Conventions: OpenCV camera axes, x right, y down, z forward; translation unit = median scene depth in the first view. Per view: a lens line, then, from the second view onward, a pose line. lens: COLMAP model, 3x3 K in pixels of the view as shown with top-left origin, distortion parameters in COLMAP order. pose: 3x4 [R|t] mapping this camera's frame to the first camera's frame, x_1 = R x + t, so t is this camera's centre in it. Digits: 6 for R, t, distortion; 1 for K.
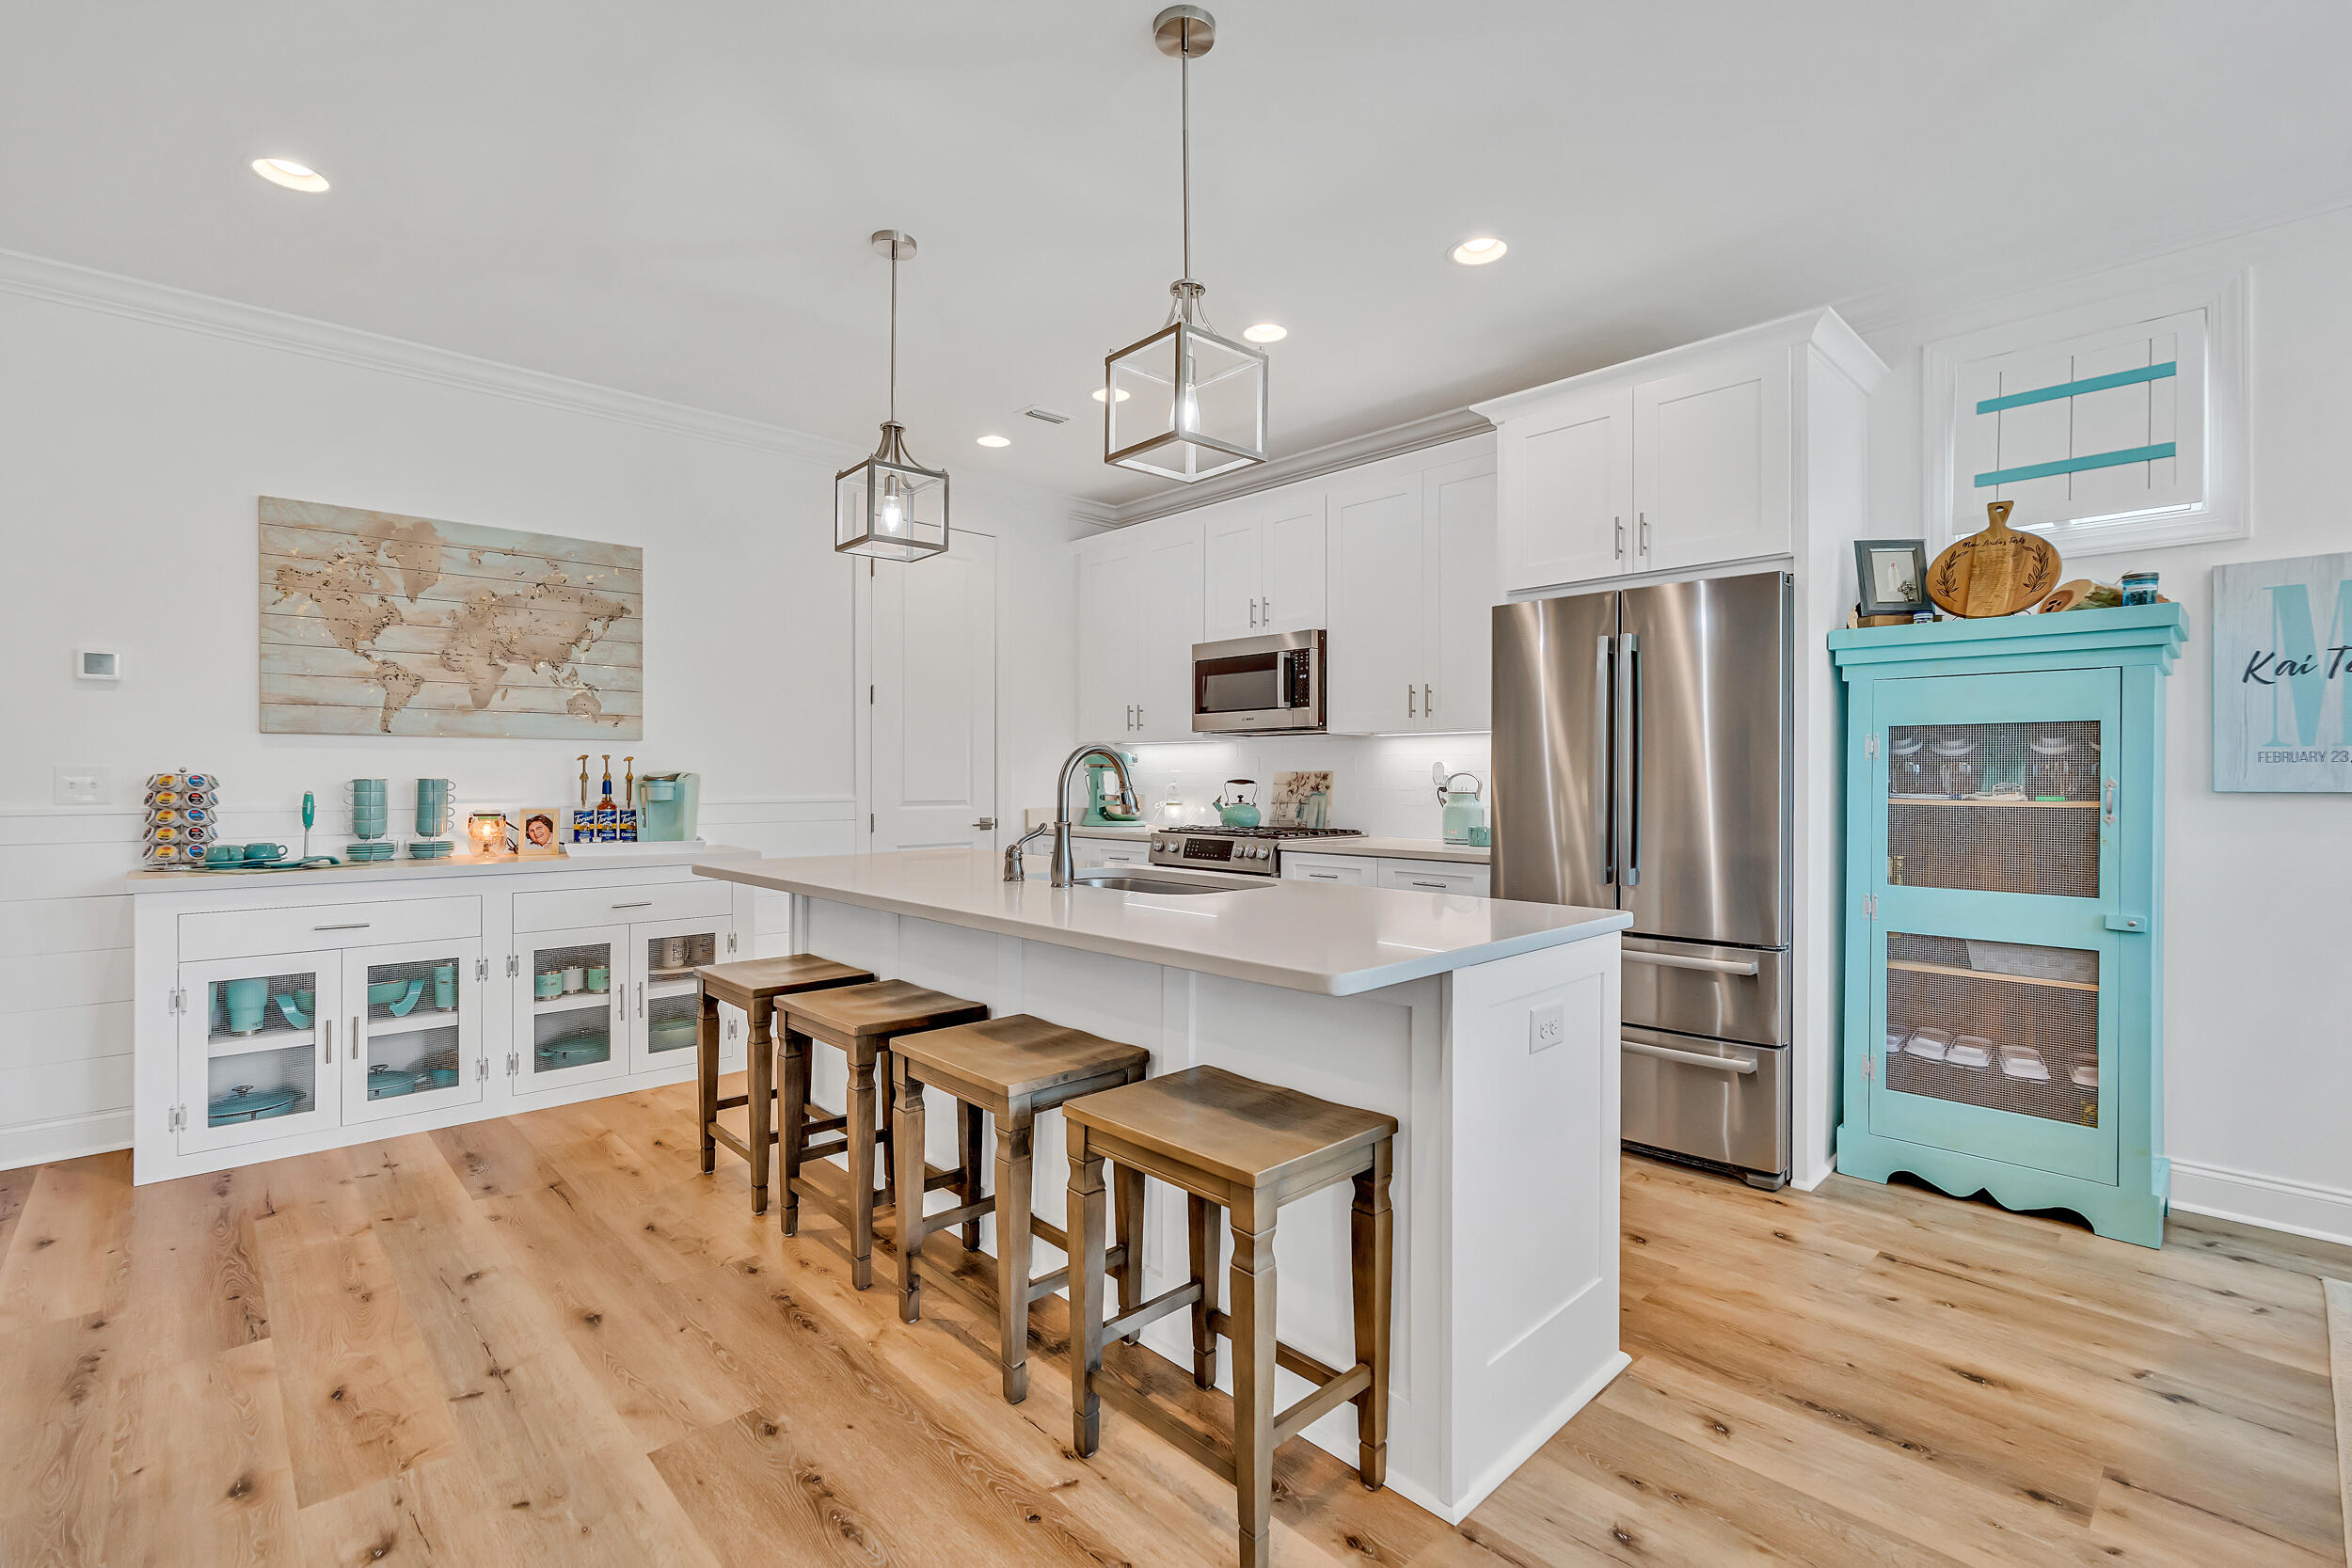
lens RADIAL K [[1055.5, 0, 1192.8], [0, 1055.5, 775.5], [0, 0, 1]] dist [-0.012425, 0.003623]
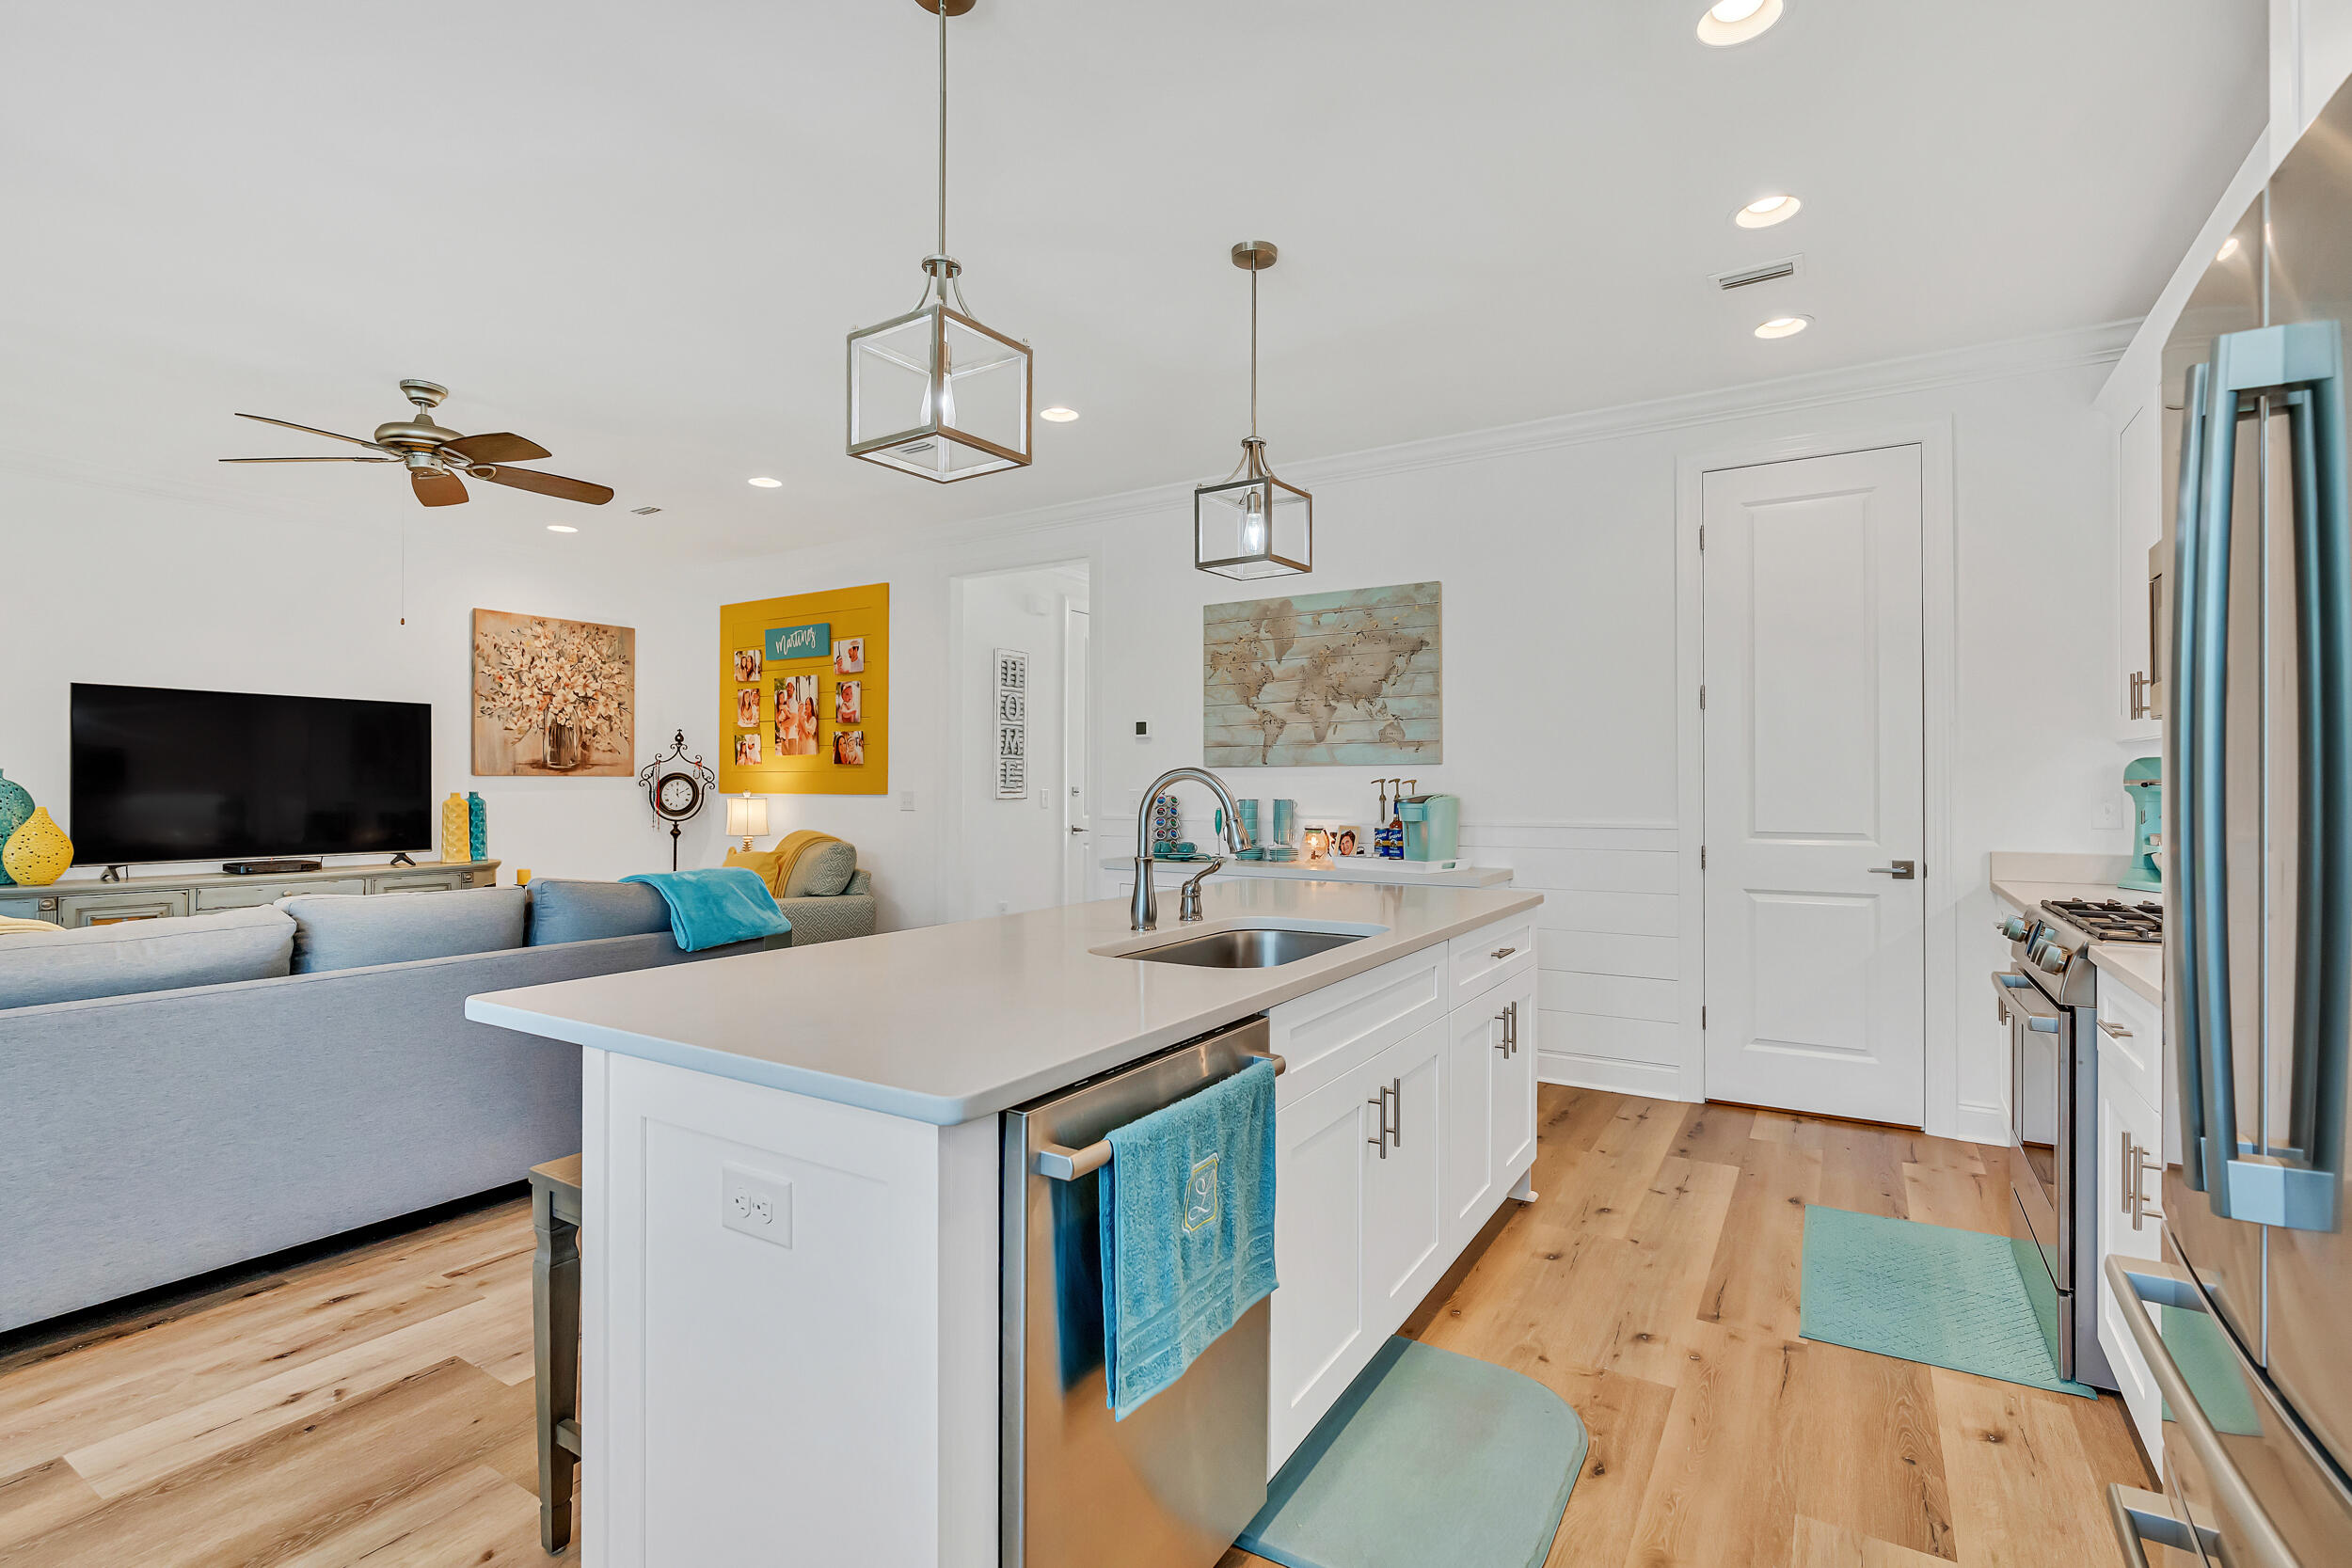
lens RADIAL K [[1055.5, 0, 1178.0], [0, 1055.5, 788.6], [0, 0, 1]] dist [-0.012425, 0.003623]
pose [[0.249916, -0.000197, -0.968267, 0.485977], [-0.000387, 1.000000, -0.000303, -0.008916], [0.968267, 0.000450, 0.249916, 0.539430]]
